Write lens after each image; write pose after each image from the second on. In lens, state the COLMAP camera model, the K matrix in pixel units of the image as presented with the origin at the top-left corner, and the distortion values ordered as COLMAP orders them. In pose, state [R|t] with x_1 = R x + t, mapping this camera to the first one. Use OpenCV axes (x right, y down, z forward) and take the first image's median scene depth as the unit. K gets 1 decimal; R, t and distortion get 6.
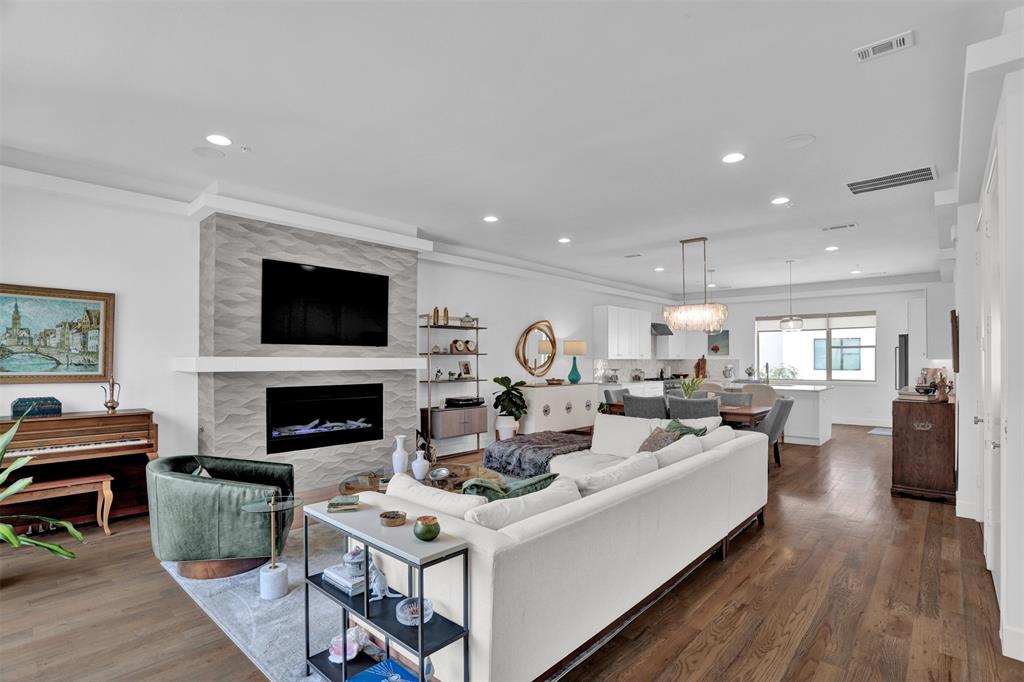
lens RADIAL K [[506.8, 0, 526.1], [0, 506.8, 350.7], [0, 0, 1]] dist [-0.069211, 0.026280]
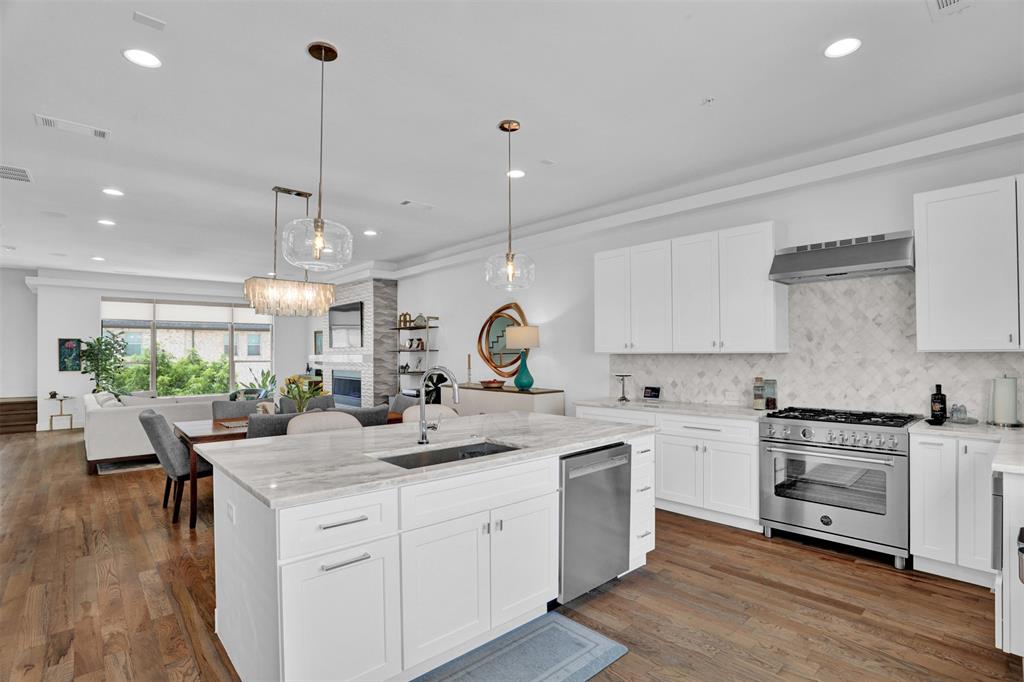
lens RADIAL K [[506.8, 0, 526.1], [0, 506.8, 350.7], [0, 0, 1]] dist [-0.069211, 0.026280]
pose [[-0.116274, -0.009585, -0.993171, 0.849880], [0.019948, 0.999729, -0.011984, 0.022120], [0.993017, -0.021205, -0.116051, 1.193184]]
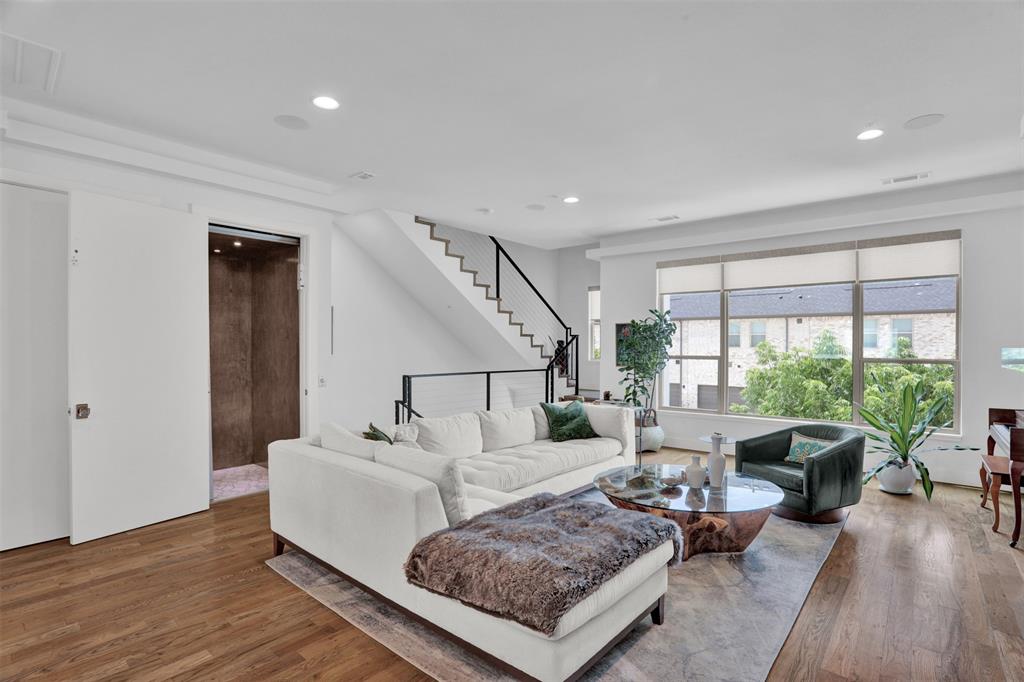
lens RADIAL K [[506.8, 0, 526.1], [0, 506.8, 350.7], [0, 0, 1]] dist [-0.069211, 0.026280]
pose [[-0.999897, -0.005415, -0.013274, 0.046985], [-0.005347, 0.999972, -0.005150, 0.013646], [0.013301, -0.005078, -0.999899, 0.899585]]
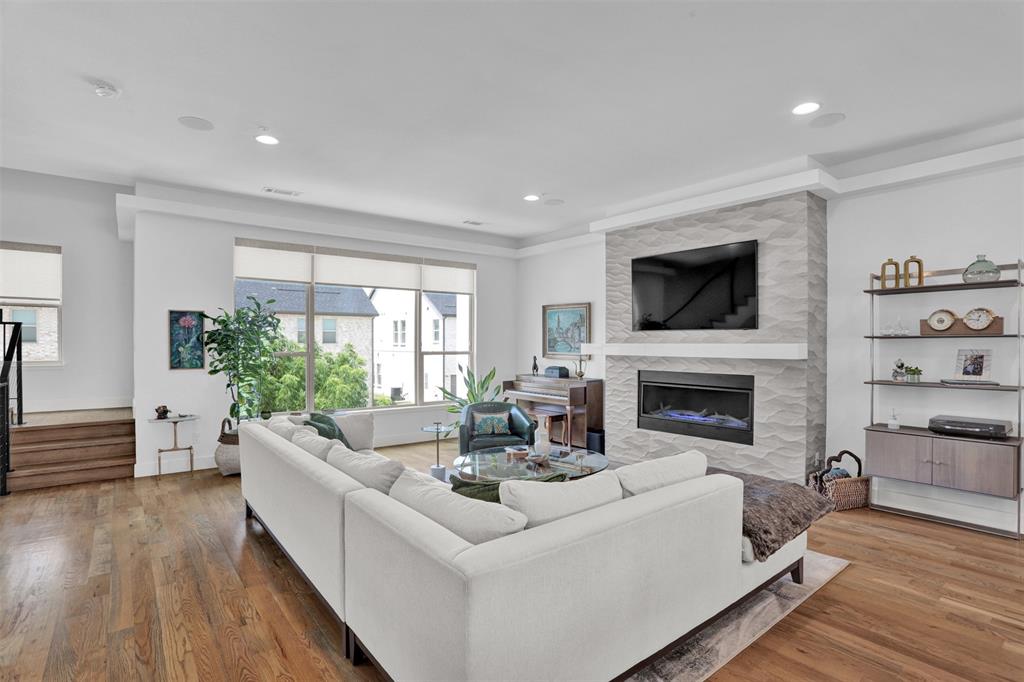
lens RADIAL K [[510.5, 0, 513.5], [0, 510.5, 354.4], [0, 0, 1]] dist [-0.039008, 0.001052]
pose [[-0.198515, 0.016440, -0.979960, 0.407431], [0.010648, 0.999836, 0.014616, 0.010876], [0.980040, -0.007533, -0.198657, 0.557633]]
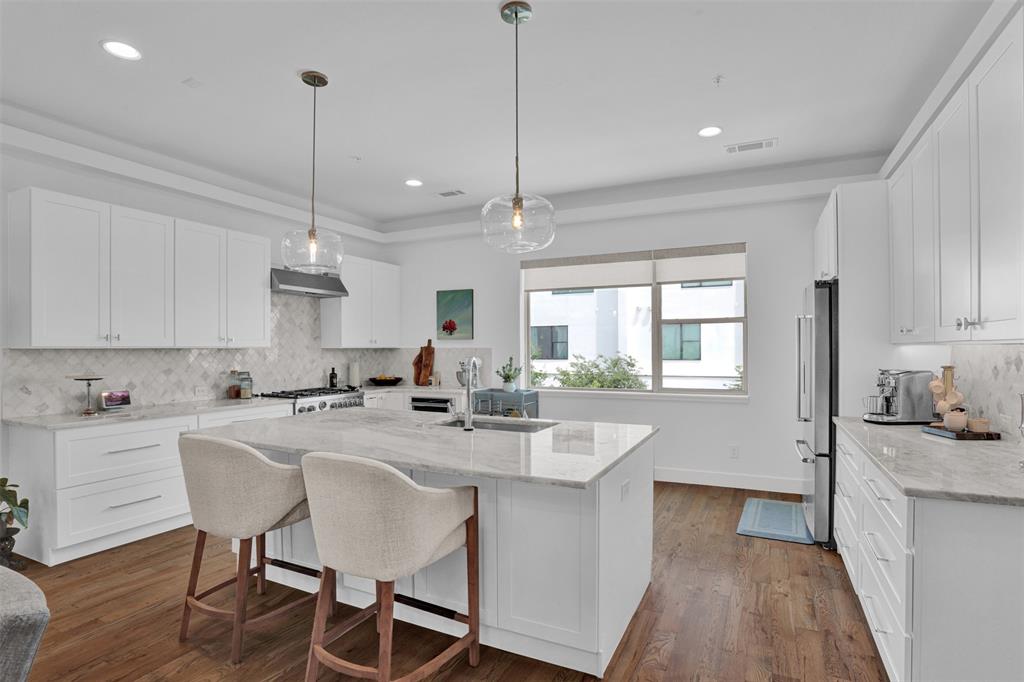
lens RADIAL K [[520.9, 0, 512.0], [0, 520.9, 341.0], [0, 0, 1]] dist [-0.048328, 0.000023]
pose [[0.968399, -0.002667, 0.249391, 0.462144], [0.002290, 0.999996, 0.001805, 0.014384], [-0.249394, -0.001177, 0.968401, 0.722933]]
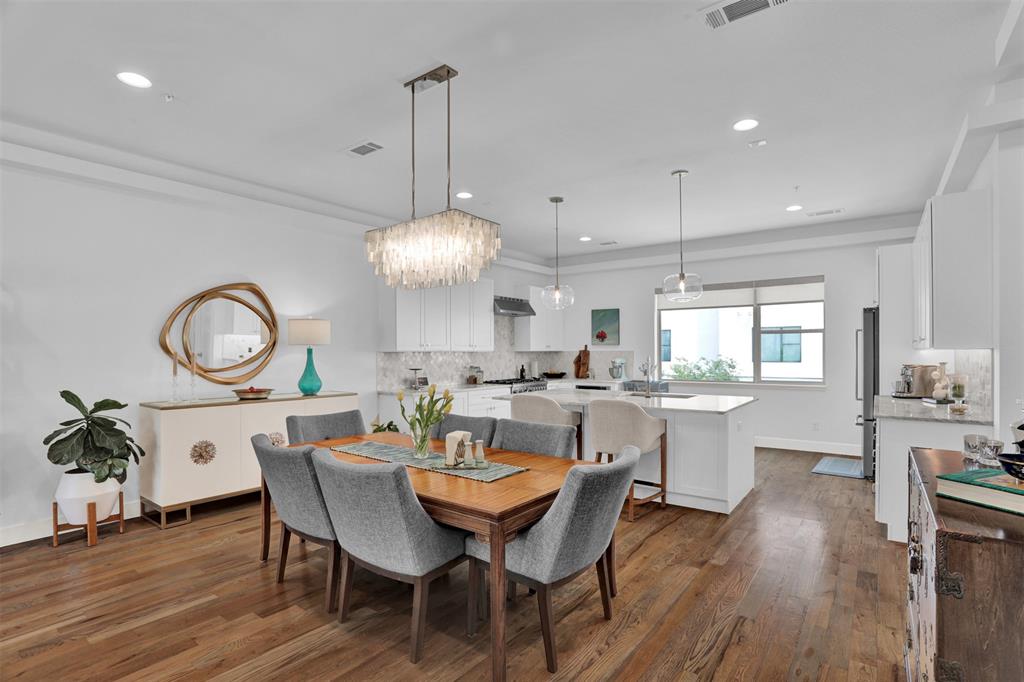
lens RADIAL K [[506.8, 0, 526.1], [0, 506.8, 350.7], [0, 0, 1]] dist [-0.069211, 0.026280]
pose [[0.995802, -0.006365, 0.091307, 0.313967], [0.005067, 0.999883, 0.014444, 0.009101], [-0.091389, -0.013921, 0.995718, 0.468411]]
